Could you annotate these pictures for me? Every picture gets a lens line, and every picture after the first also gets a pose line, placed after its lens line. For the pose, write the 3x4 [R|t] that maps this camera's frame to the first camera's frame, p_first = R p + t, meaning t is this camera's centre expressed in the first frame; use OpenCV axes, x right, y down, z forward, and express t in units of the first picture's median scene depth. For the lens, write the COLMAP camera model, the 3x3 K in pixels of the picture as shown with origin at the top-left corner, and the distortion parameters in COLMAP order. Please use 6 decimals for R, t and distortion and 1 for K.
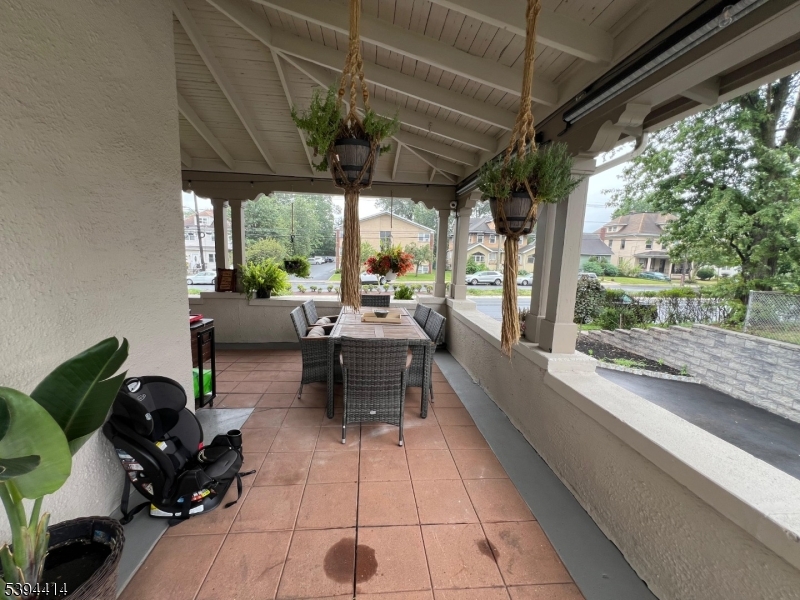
lens RADIAL K [[320.4, 0, 398.8], [0, 320.4, 299.3], [0, 0, 1]] dist [-0.001636, -0.000175]
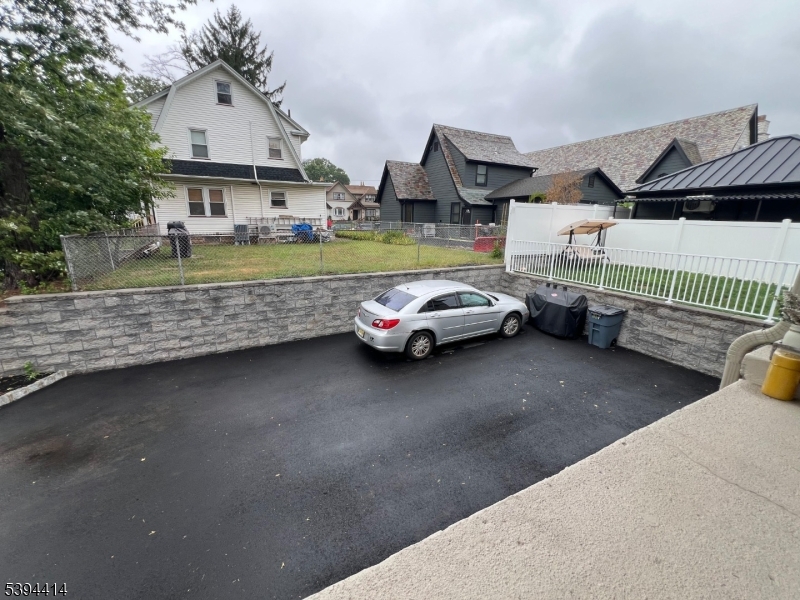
lens RADIAL K [[320.4, 0, 400.0], [0, 320.4, 300.3], [0, 0, 1]] dist [-0.001636, -0.000175]
pose [[-0.376343, -0.265835, 0.887523, 0.097215], [0.103626, 0.939863, 0.325454, -0.048558], [-0.920667, 0.214453, -0.326163, 0.567738]]
